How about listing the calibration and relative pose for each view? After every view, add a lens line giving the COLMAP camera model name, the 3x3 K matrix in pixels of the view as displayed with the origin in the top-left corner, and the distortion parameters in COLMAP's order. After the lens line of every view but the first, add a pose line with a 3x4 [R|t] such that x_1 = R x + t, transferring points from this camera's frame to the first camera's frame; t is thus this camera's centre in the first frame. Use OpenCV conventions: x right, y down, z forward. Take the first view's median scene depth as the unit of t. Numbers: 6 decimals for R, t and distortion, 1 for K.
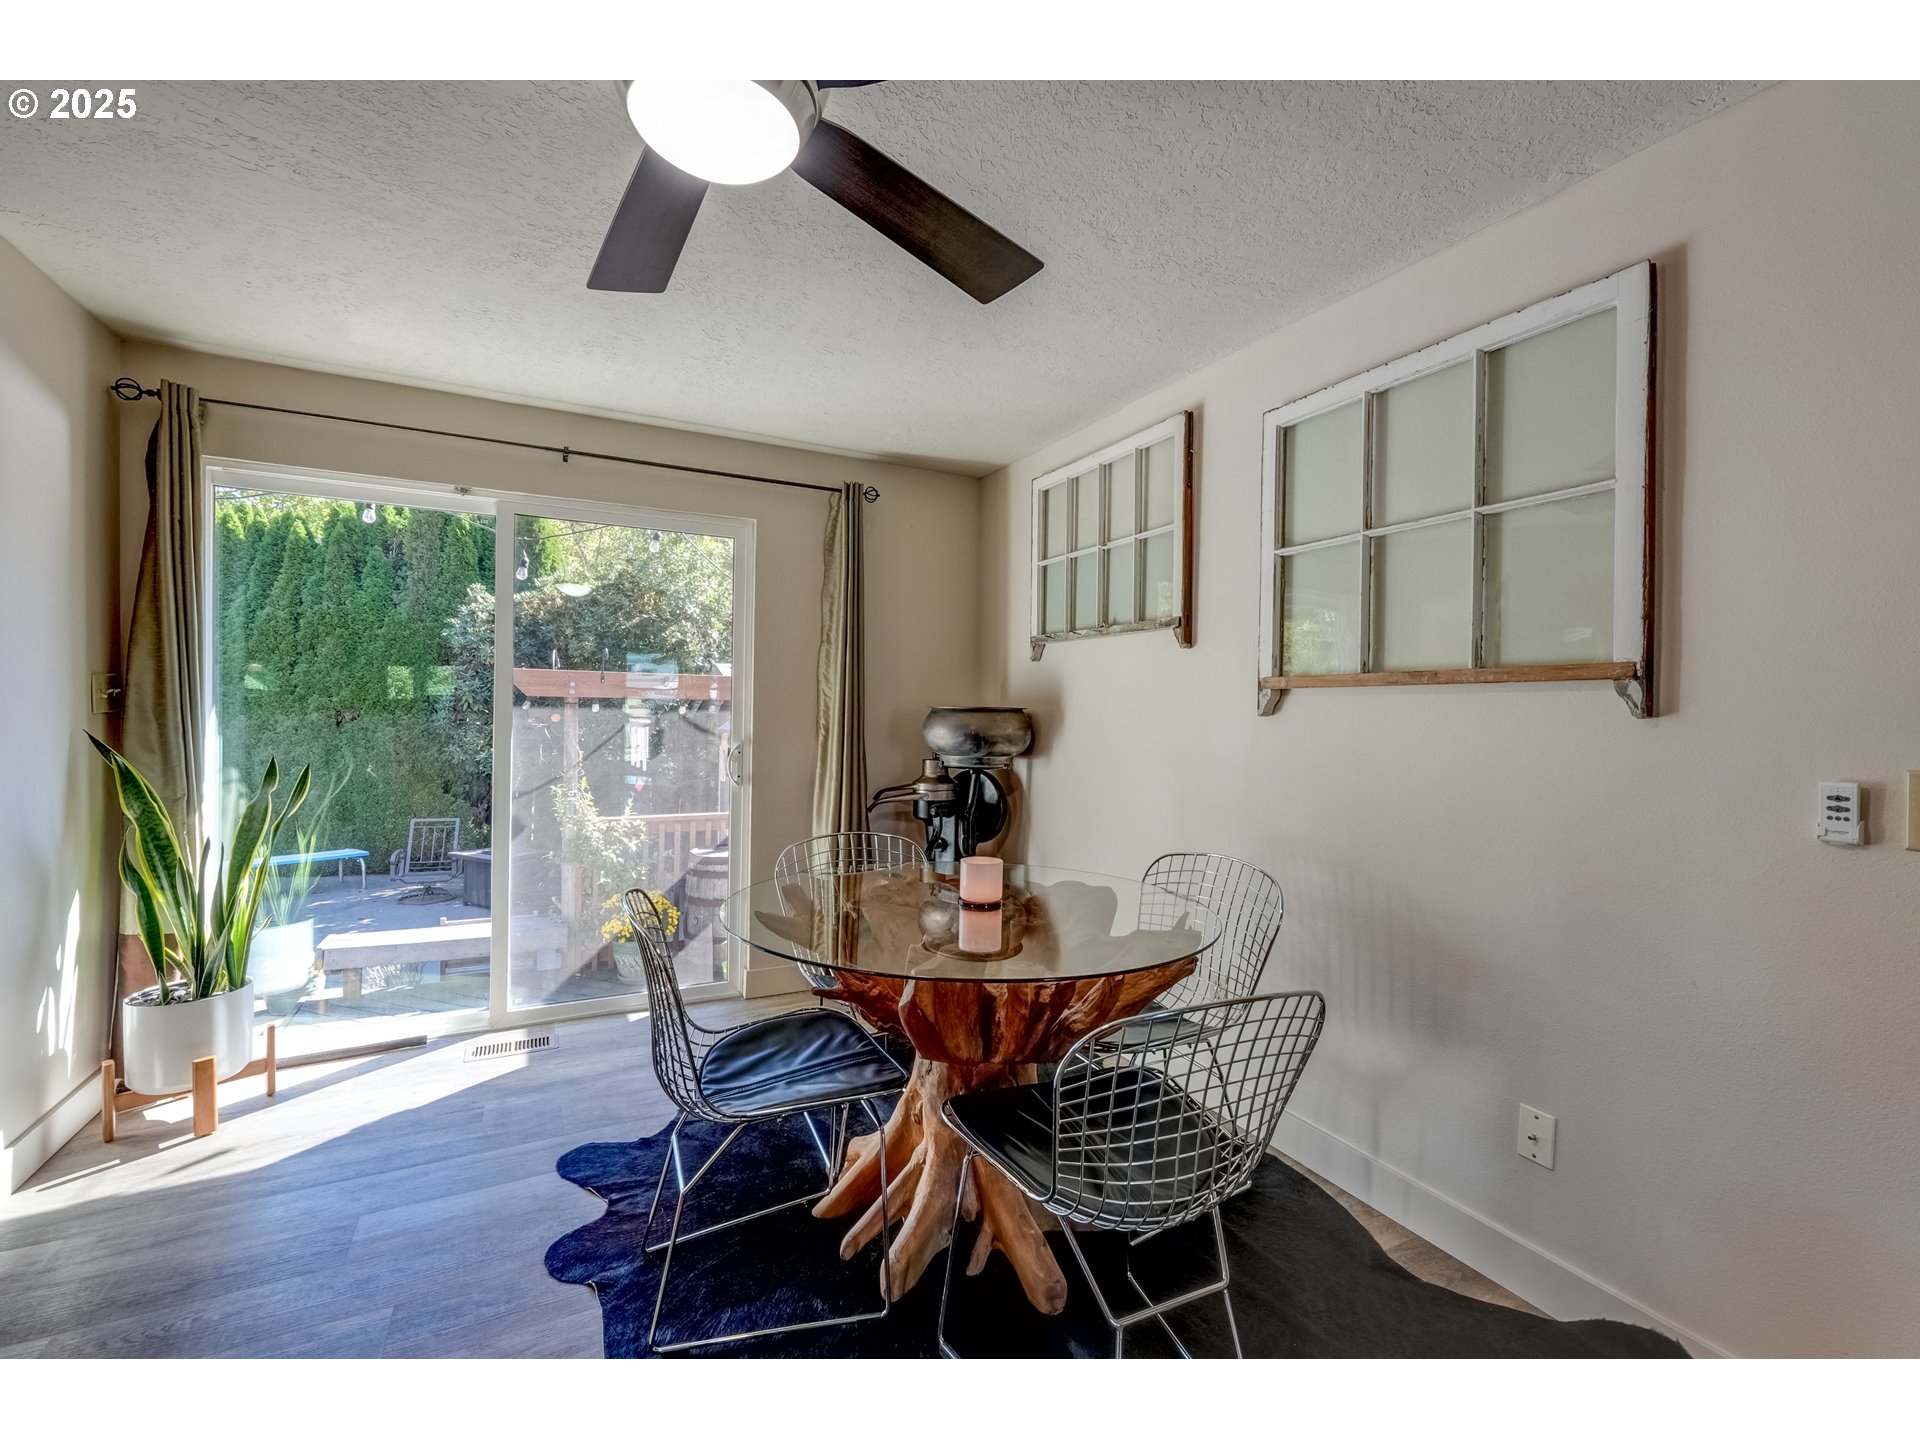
lens RADIAL K [[808.9, 0, 960.0], [0, 808.9, 720.0], [0, 0, 1]] dist [0.001469, 0.000297]
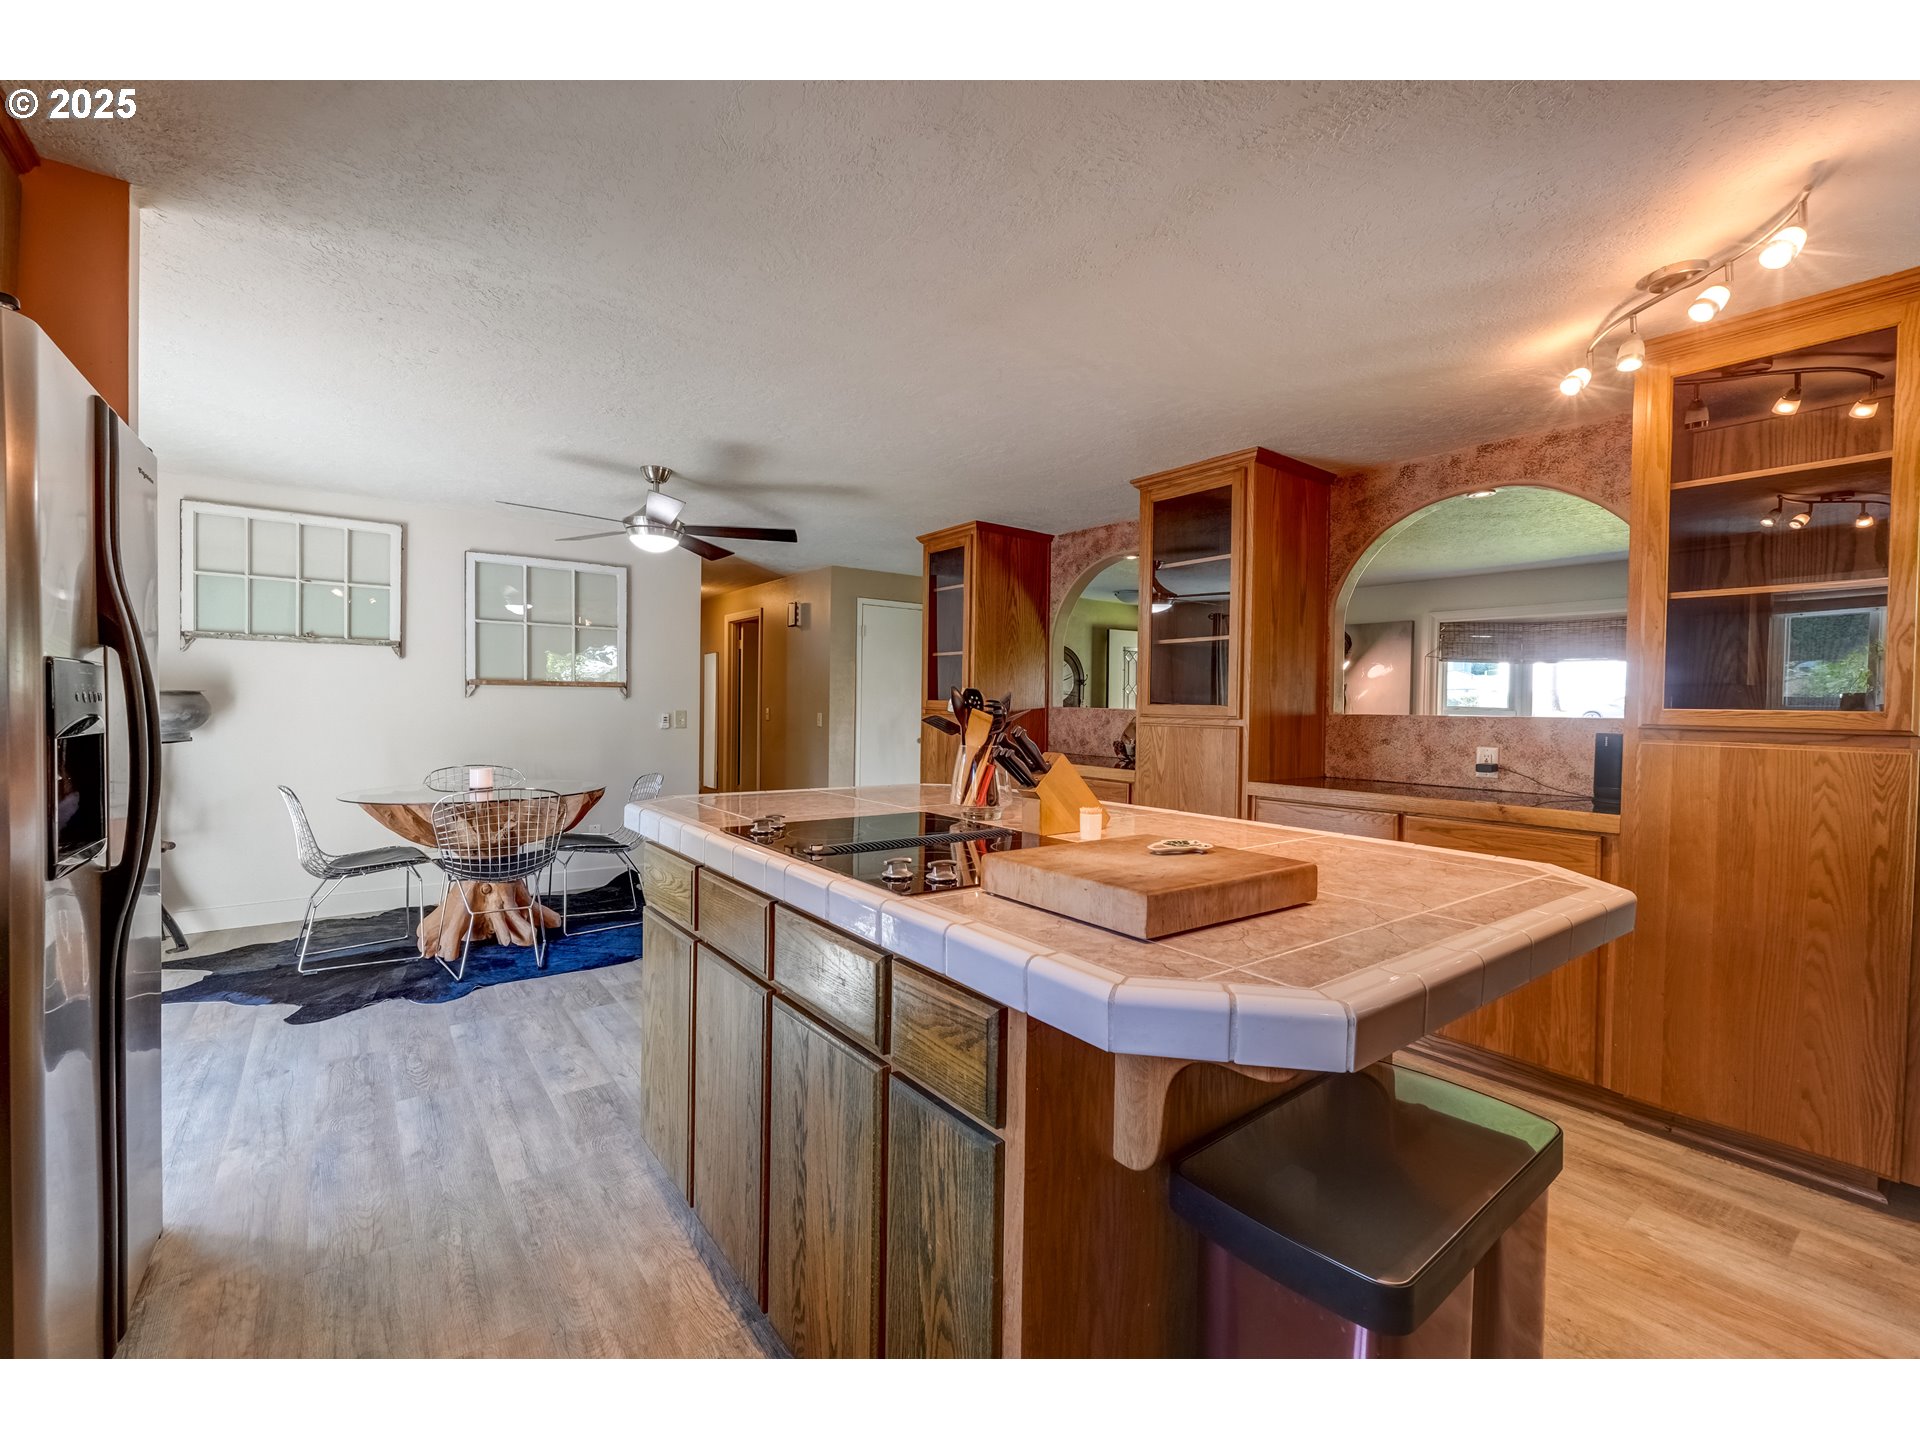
lens RADIAL K [[808.9, 0, 960.0], [0, 808.9, 720.0], [0, 0, 1]] dist [0.001469, 0.000297]
pose [[-0.183021, -0.038169, 0.982368, -1.915809], [-0.004807, 0.999269, 0.037930, -0.032727], [-0.983097, 0.002220, -0.183071, 0.136856]]
